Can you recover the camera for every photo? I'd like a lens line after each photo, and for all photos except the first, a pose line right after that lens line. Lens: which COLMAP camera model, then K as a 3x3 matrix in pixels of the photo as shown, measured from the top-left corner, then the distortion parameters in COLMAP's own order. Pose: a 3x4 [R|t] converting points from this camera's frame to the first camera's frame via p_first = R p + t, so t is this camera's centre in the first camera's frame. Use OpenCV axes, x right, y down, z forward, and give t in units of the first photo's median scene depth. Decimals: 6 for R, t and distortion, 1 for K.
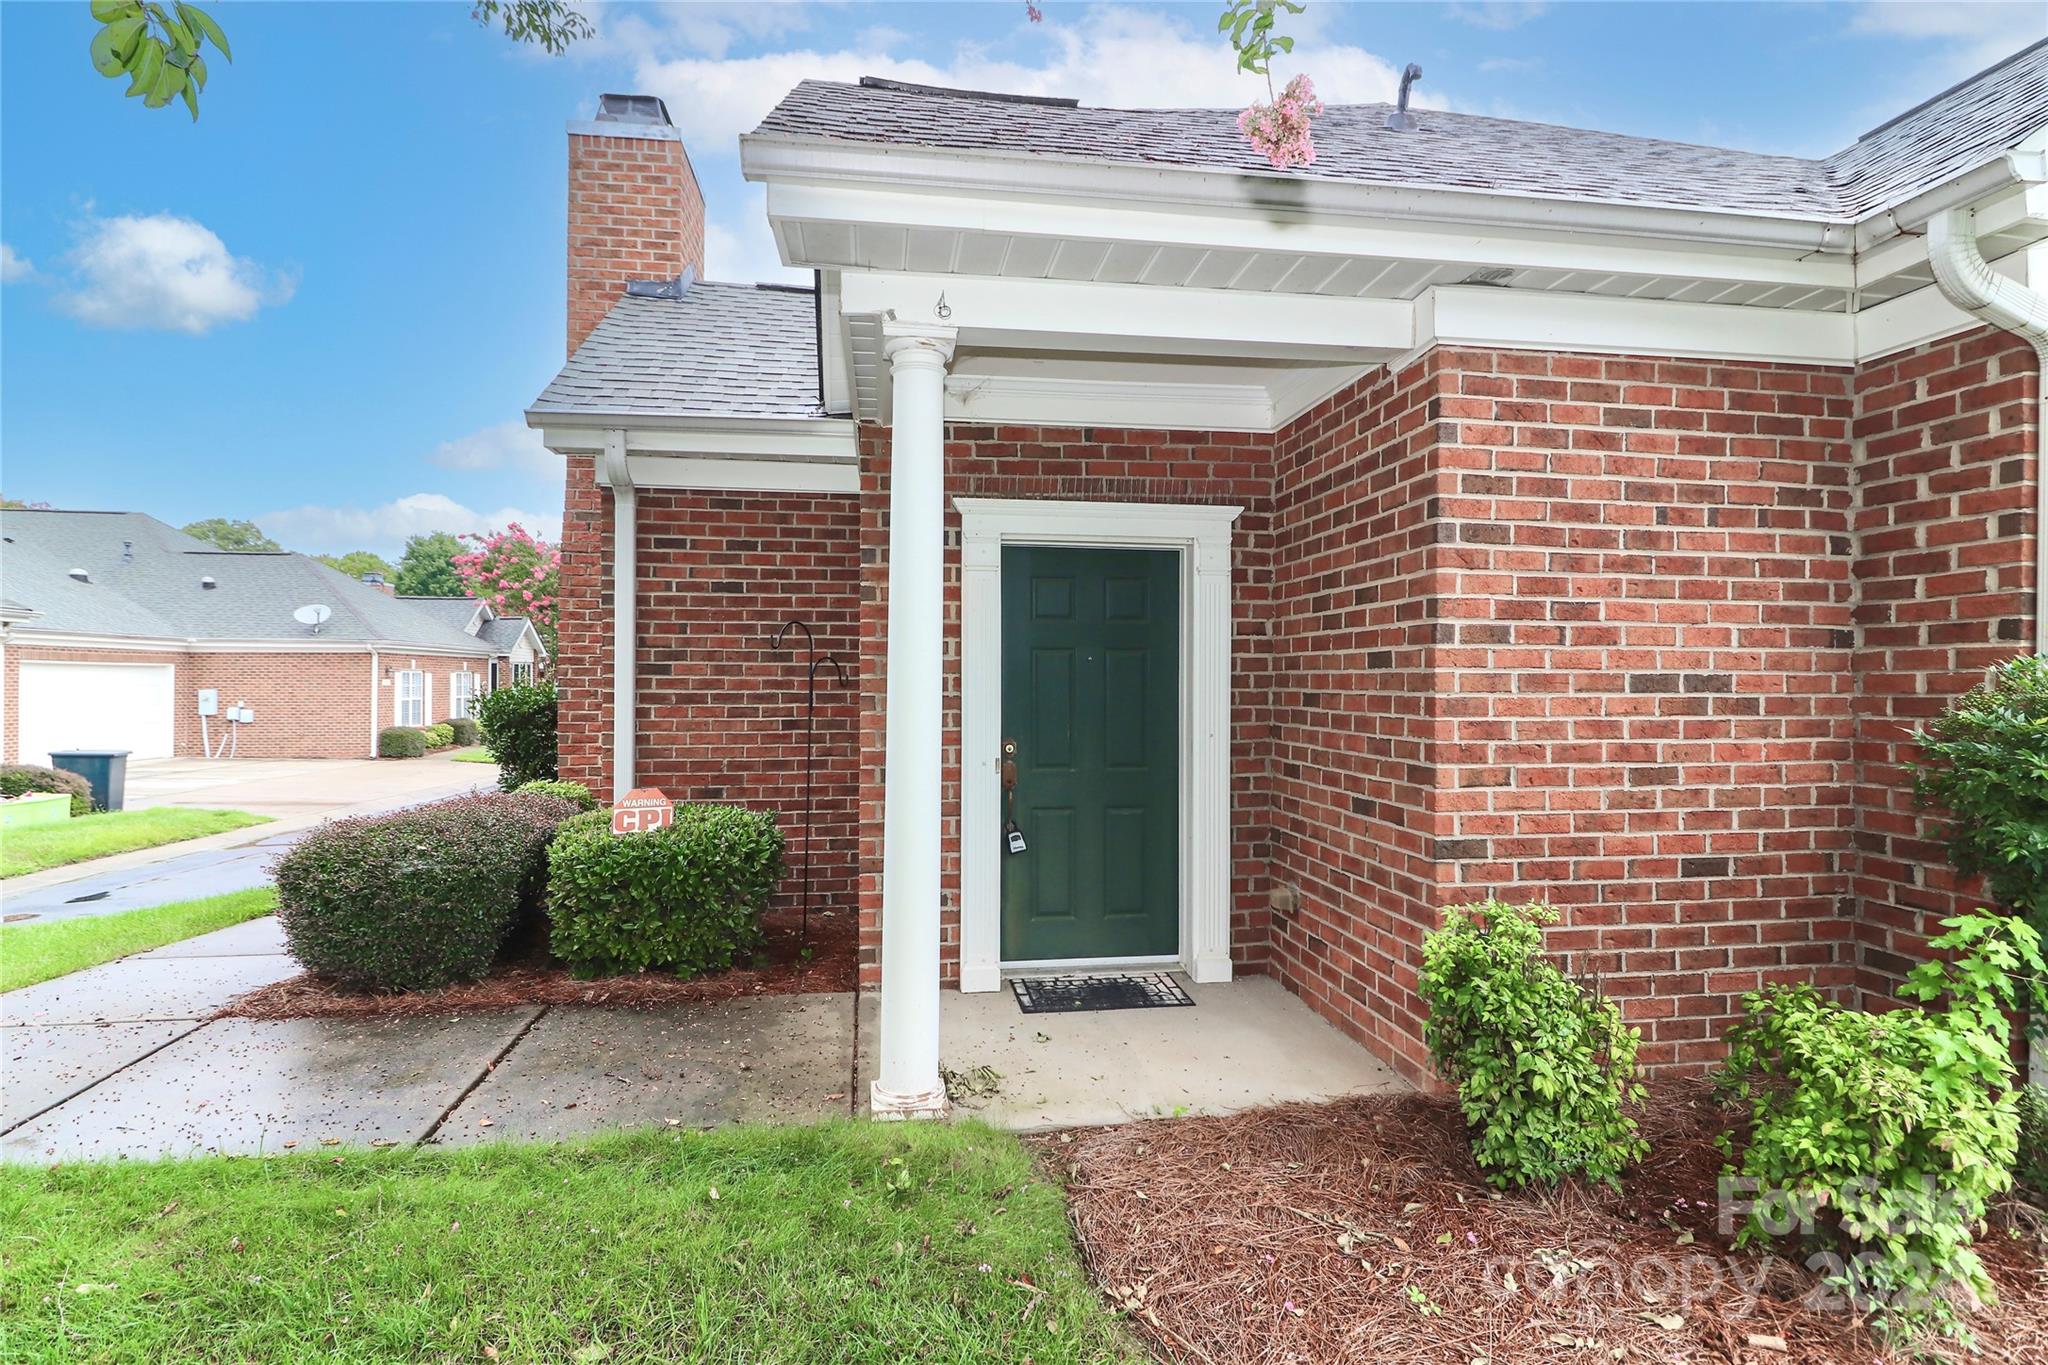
lens RADIAL K [[1060.2, 0, 1029.9], [0, 1060.2, 685.1], [0, 0, 1]] dist [0.013816, -0.019523]
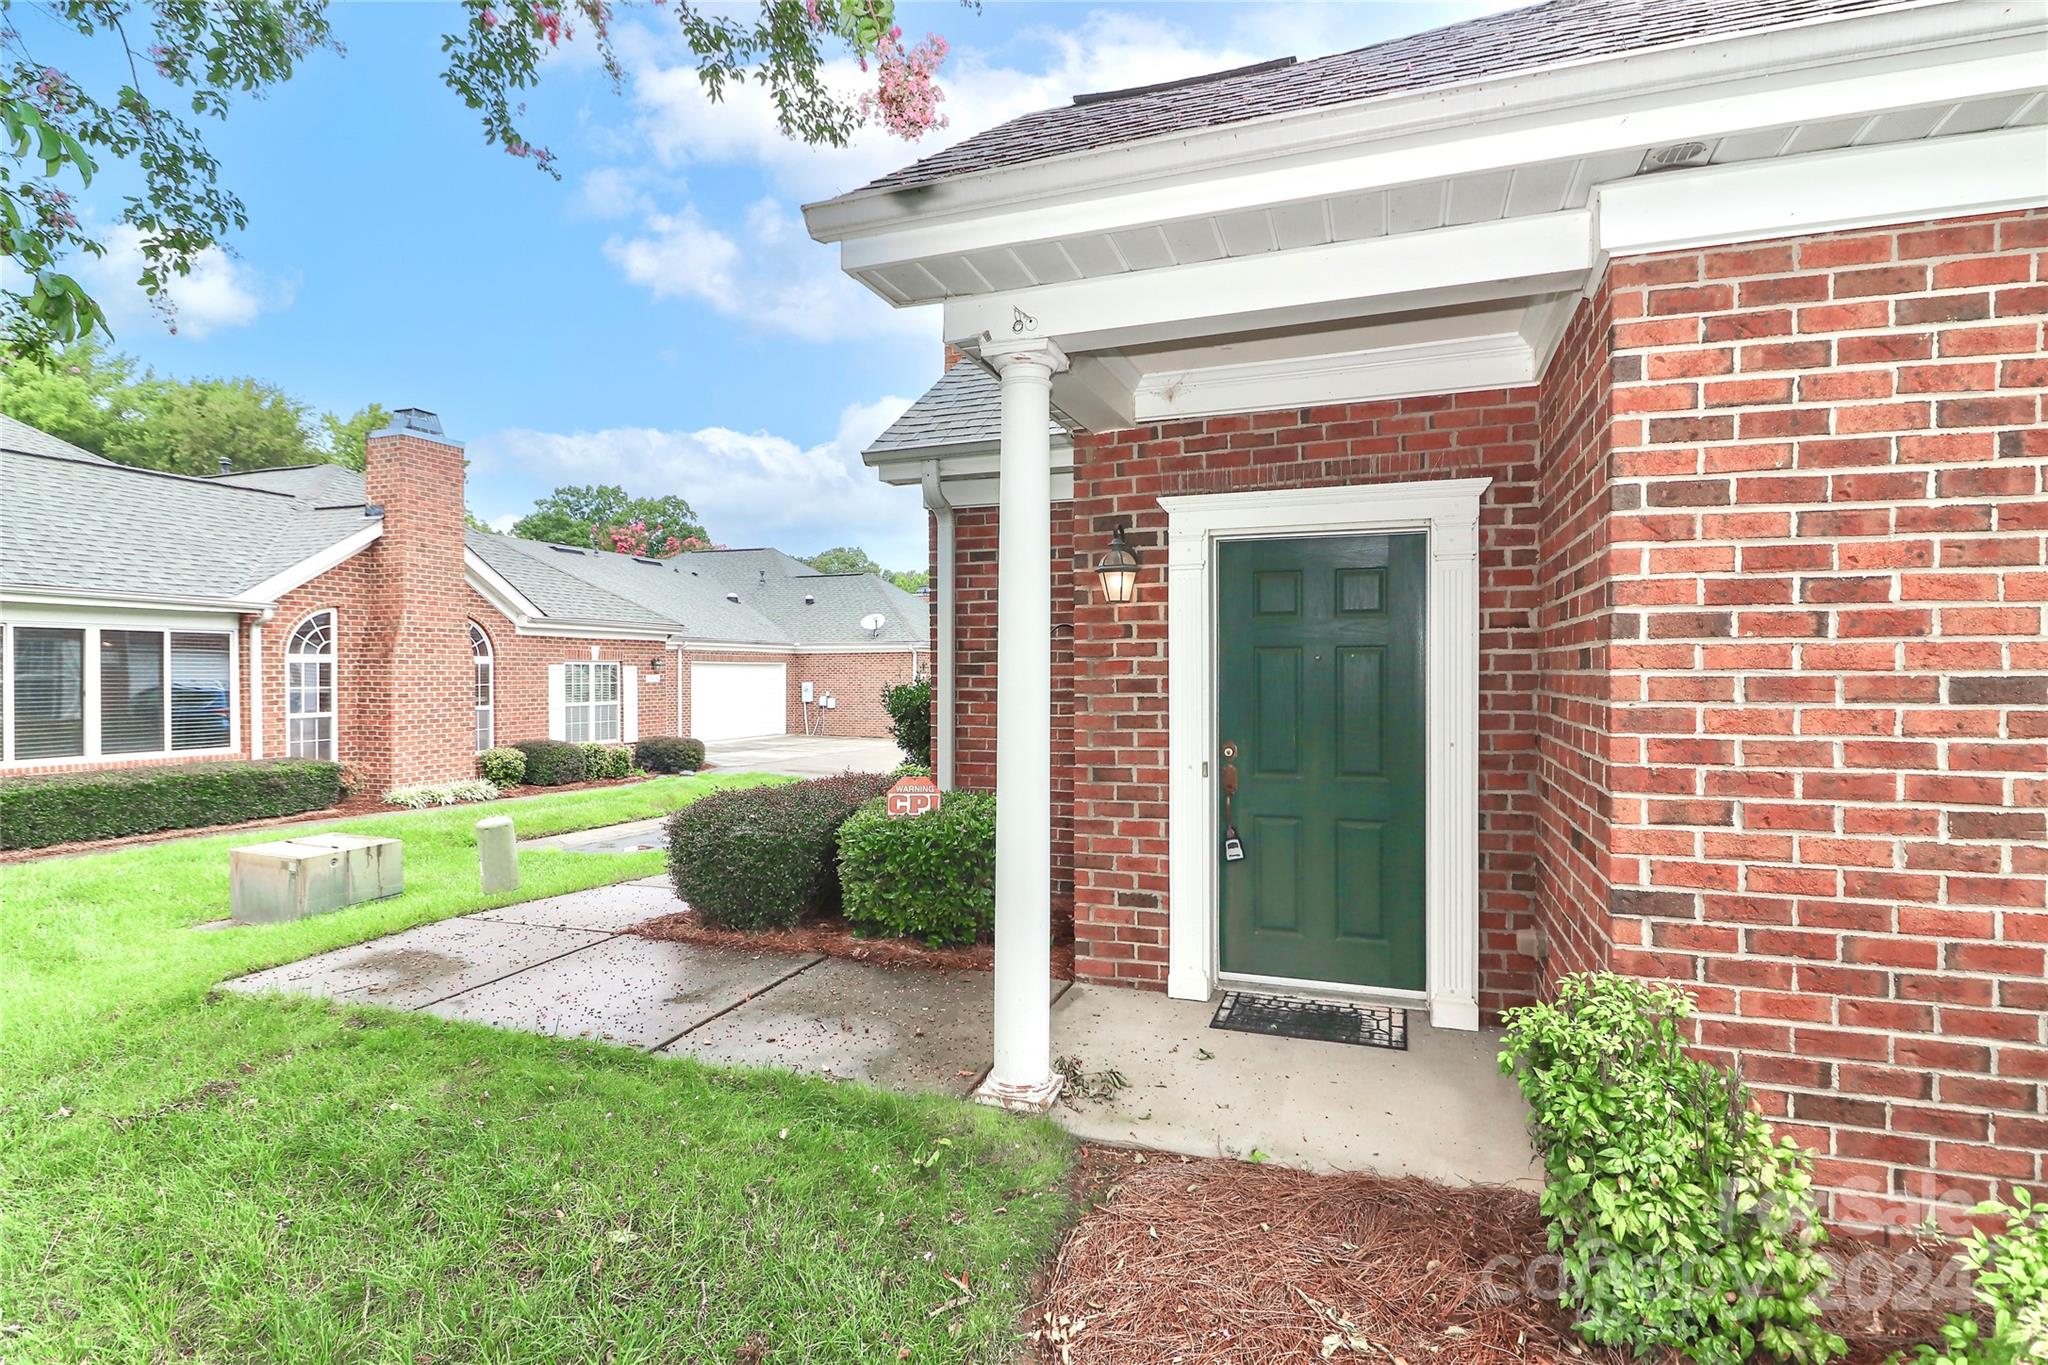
lens RADIAL K [[1043.4, 0, 1024.0], [0, 1043.4, 682.5], [0, 0, 1]] dist [0.016680, -0.018051]
pose [[0.873156, 0.000651, -0.487440, 0.368705], [0.002586, 0.999979, 0.005969, -0.012325], [0.487434, -0.006473, 0.873136, 0.106985]]
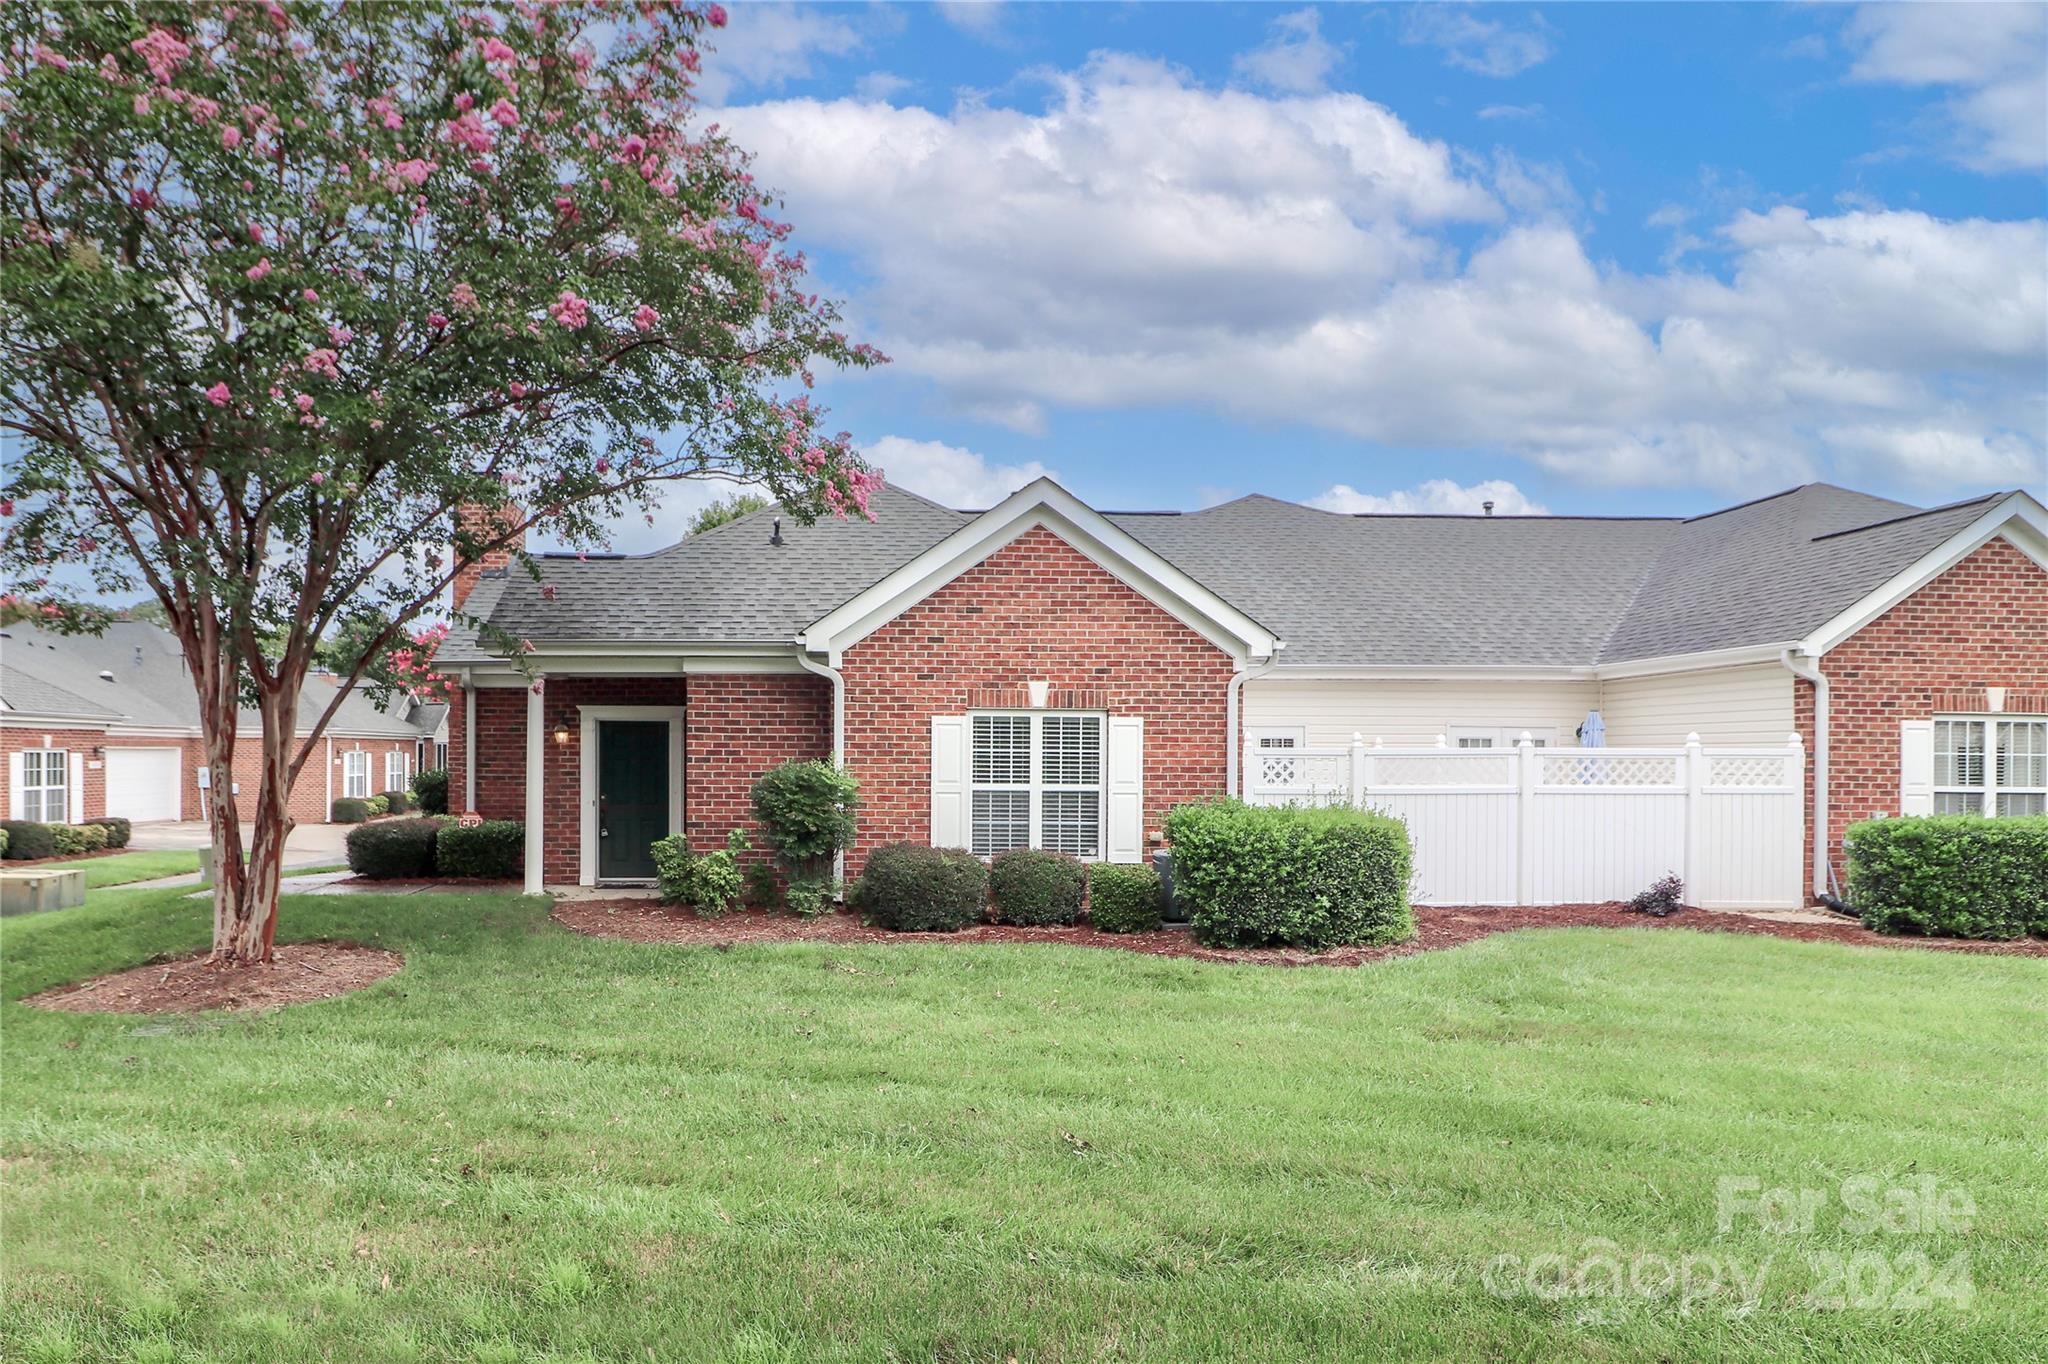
lens RADIAL K [[1601.6, 0, 1021.6], [0, 1601.6, 754.6], [0, 0, 1]] dist [-0.012916, -0.002828]
pose [[0.994063, 0.000942, -0.108803, 1.908533], [-0.000744, 0.999998, 0.001859, -0.072578], [0.108804, -0.001767, 0.994062, -3.748813]]
